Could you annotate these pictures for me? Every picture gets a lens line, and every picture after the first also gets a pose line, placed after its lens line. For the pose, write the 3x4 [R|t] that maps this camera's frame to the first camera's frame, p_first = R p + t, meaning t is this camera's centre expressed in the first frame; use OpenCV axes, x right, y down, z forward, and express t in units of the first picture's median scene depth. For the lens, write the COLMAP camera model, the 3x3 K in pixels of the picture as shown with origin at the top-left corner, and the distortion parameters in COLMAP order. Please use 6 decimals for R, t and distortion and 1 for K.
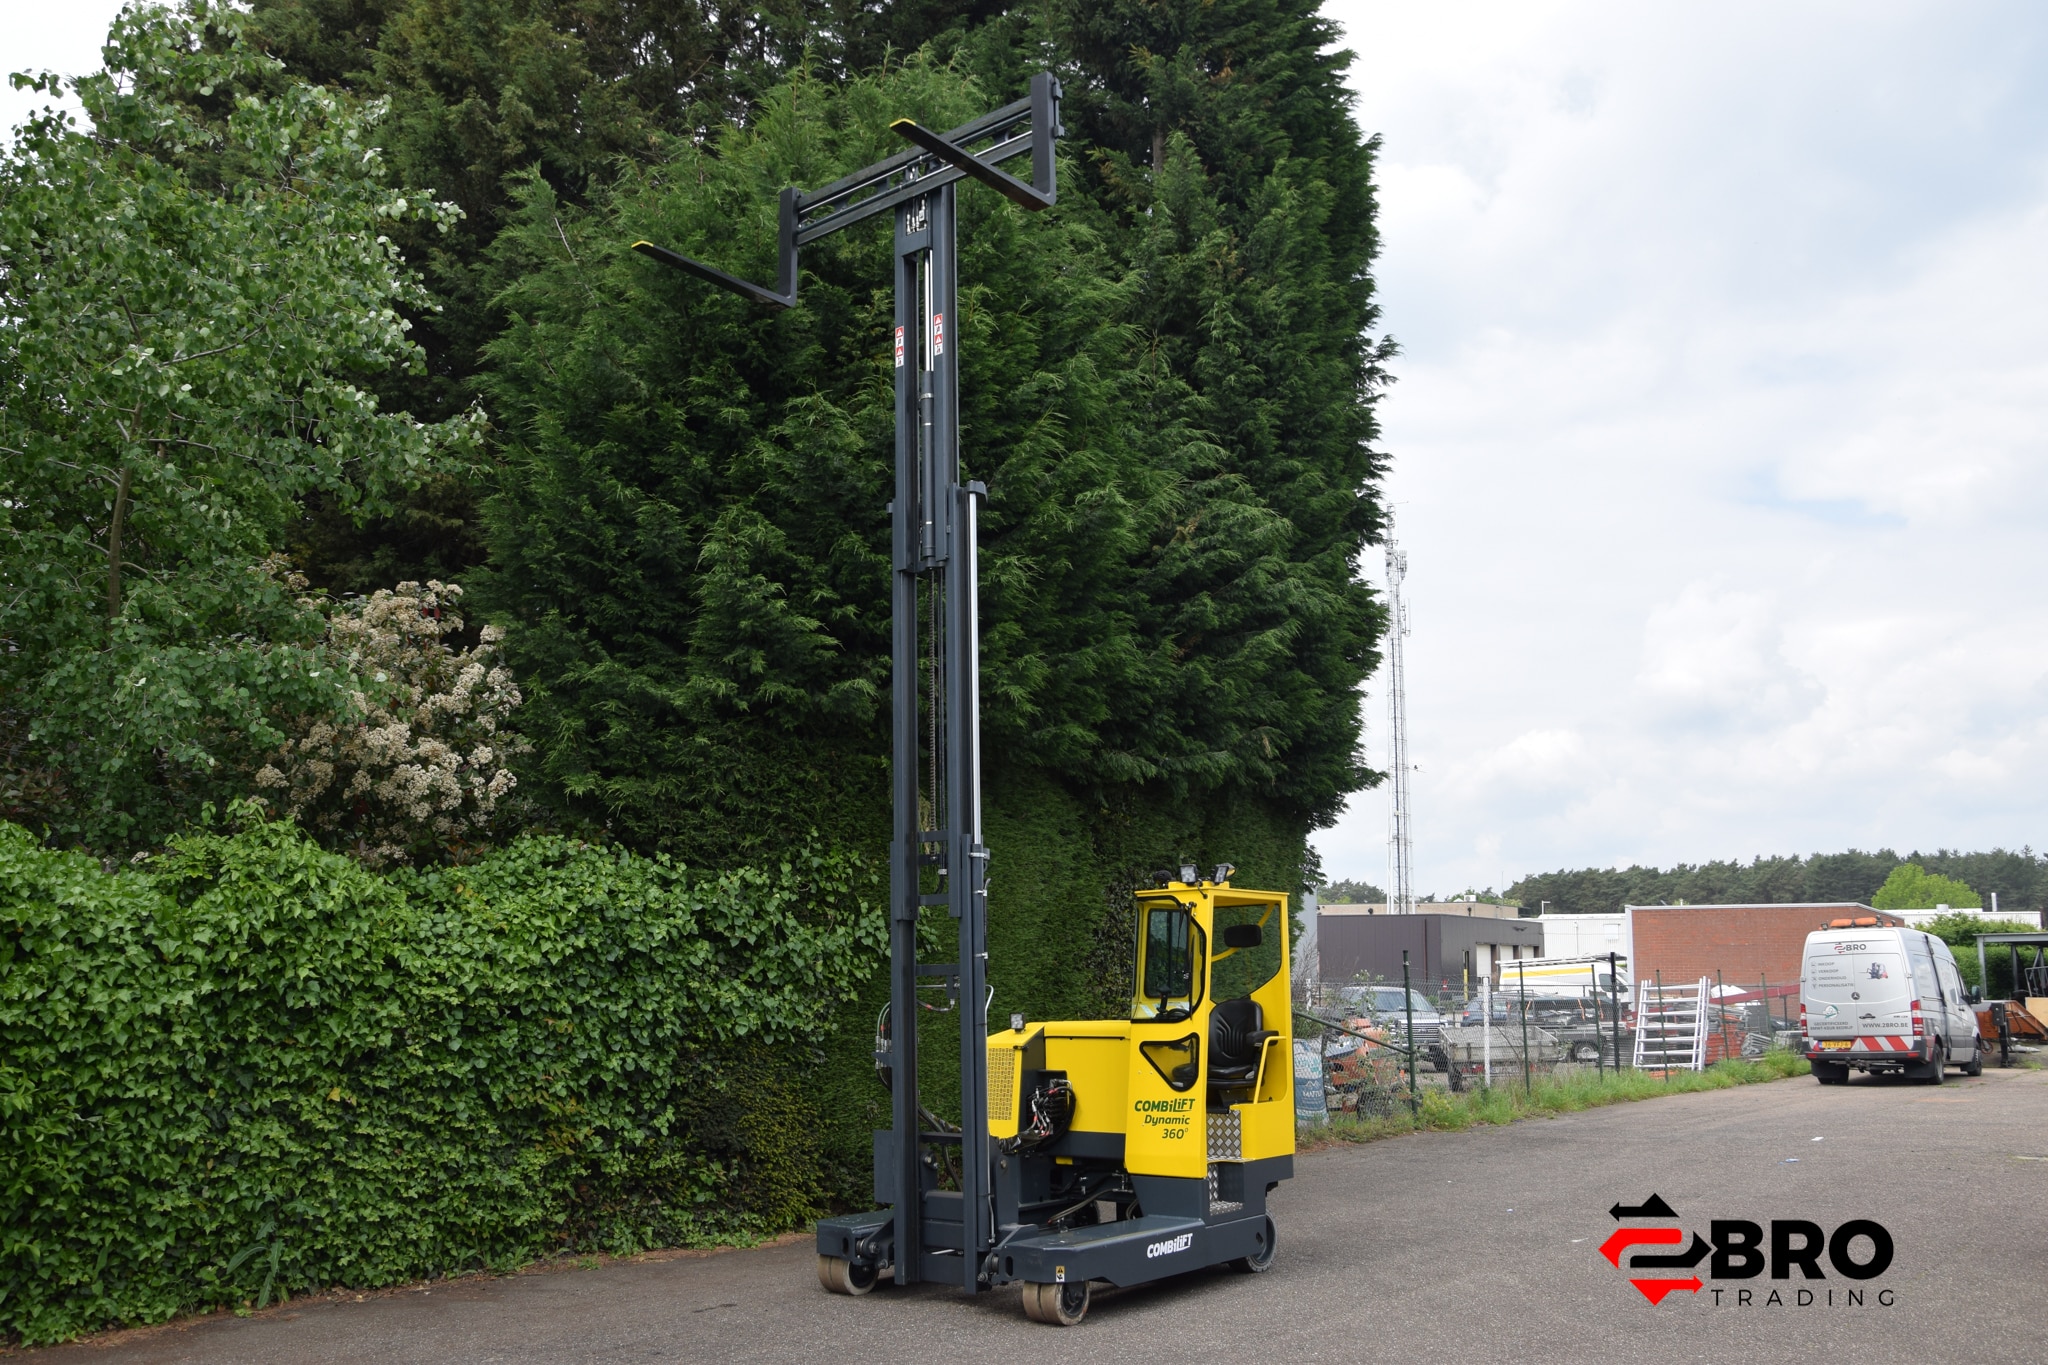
lens RADIAL K [[1618.0, 0, 998.4], [0, 1618.0, 714.4], [0, 0, 1]] dist [-0.114055, 0.030885]
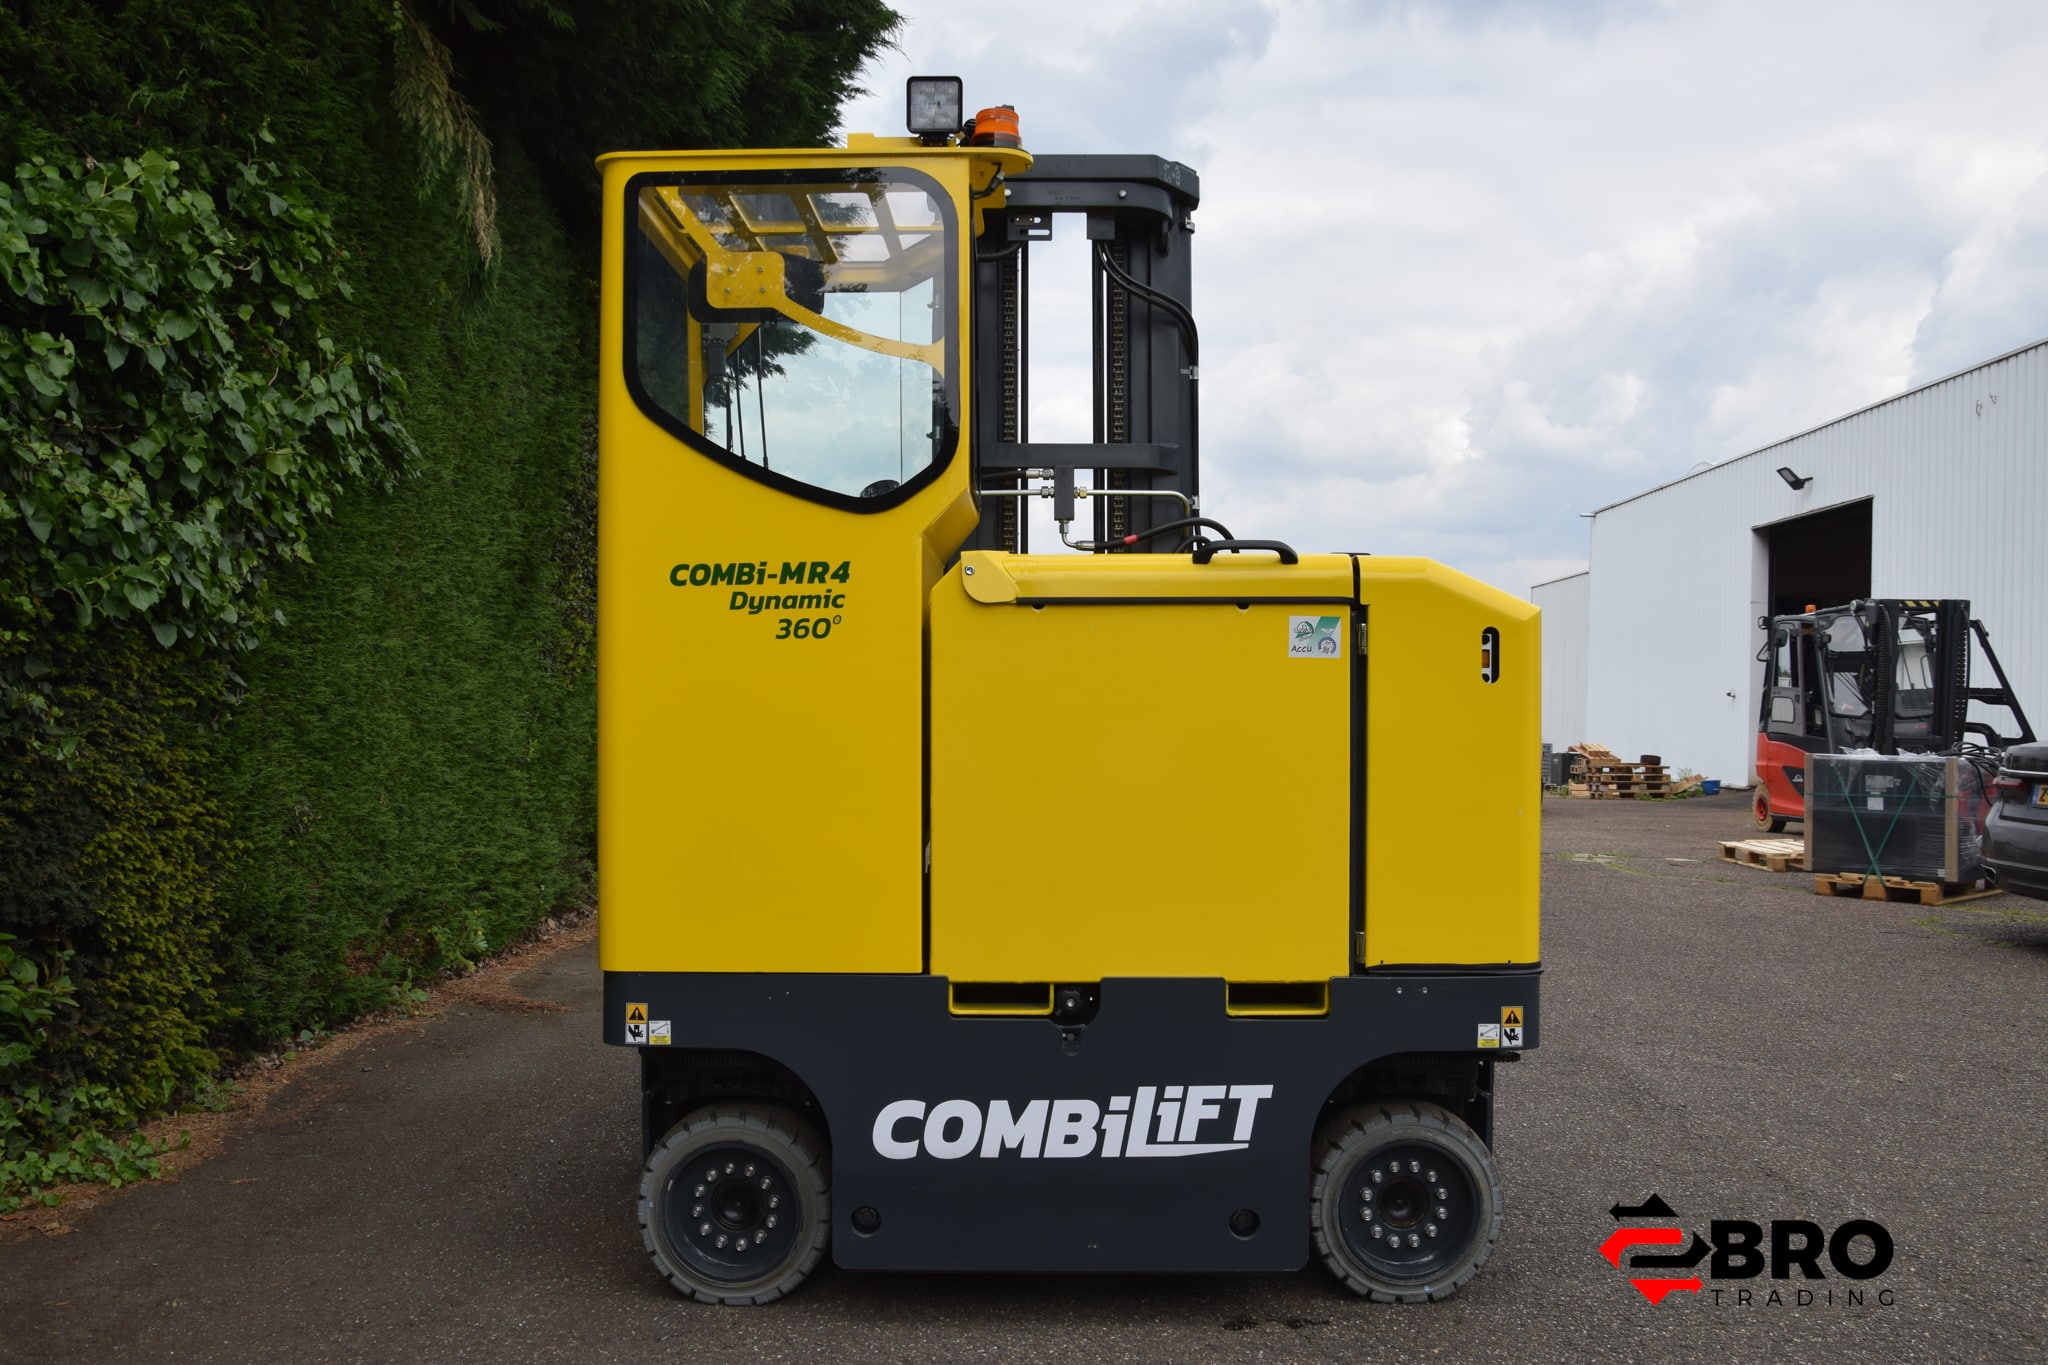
lens RADIAL K [[1720.0, 0, 1094.6], [0, 1720.0, 691.5], [0, 0, 1]] dist [-0.080441, 0.037413]
pose [[0.749827, 0.019366, 0.661350, -0.259960], [-0.123756, 0.986036, 0.111438, 0.154449], [-0.649957, -0.165405, 0.741753, 0.599421]]
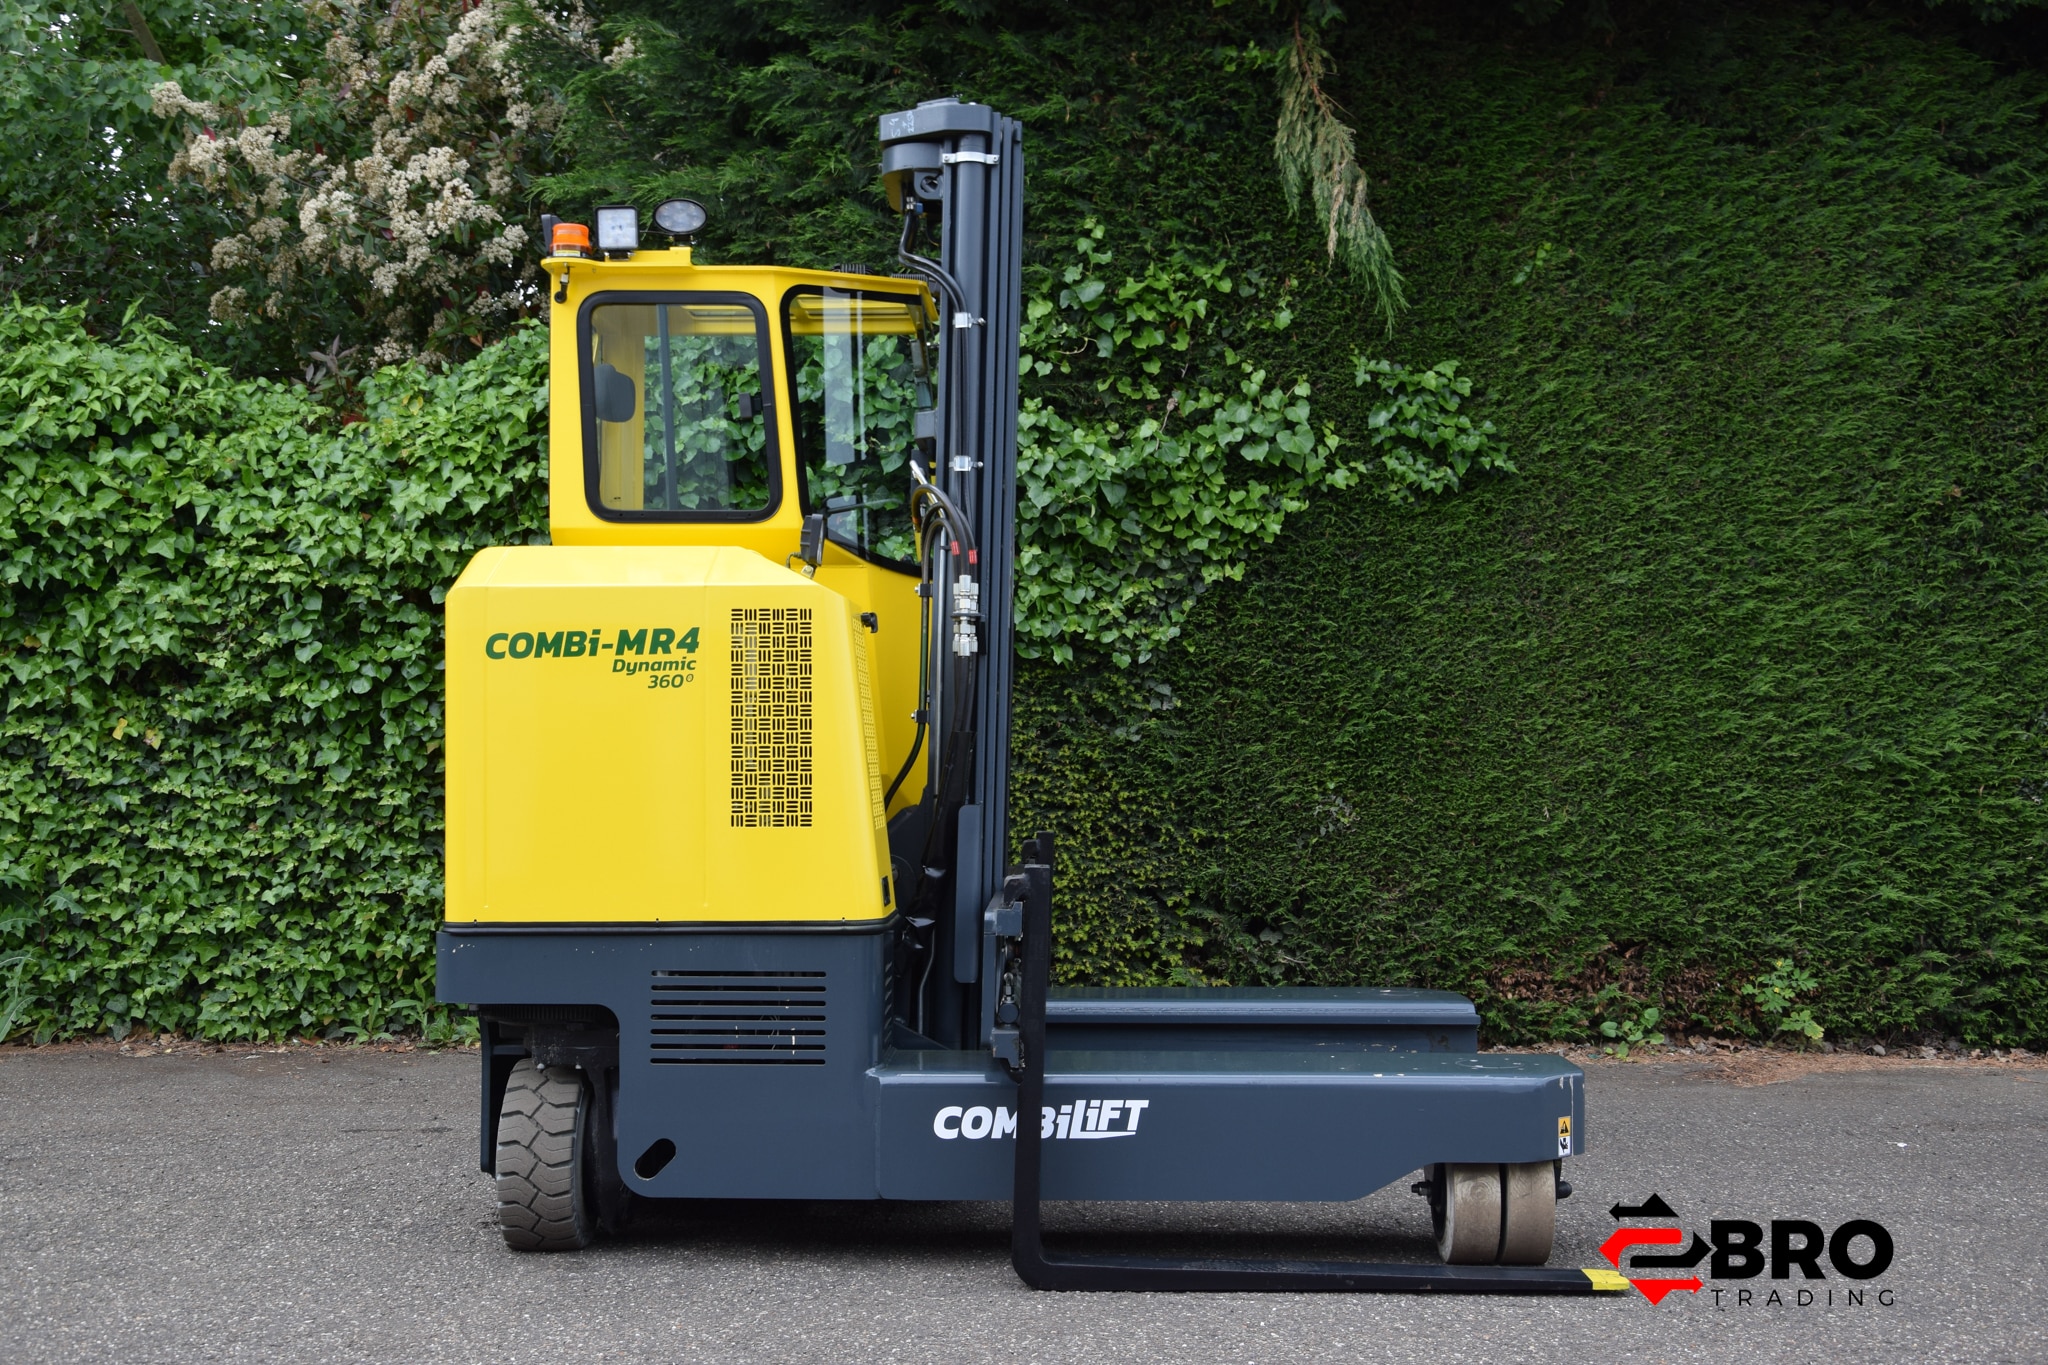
lens RADIAL K [[2471.9, 0, 986.4], [0, 2471.9, 669.4], [0, 0, 1]] dist [0.069244, 0.000000]
pose [[0.619857, -0.014756, -0.784576, 0.489609], [0.125944, 0.988732, 0.080908, 0.154303], [0.774542, -0.148964, 0.614731, 0.564750]]
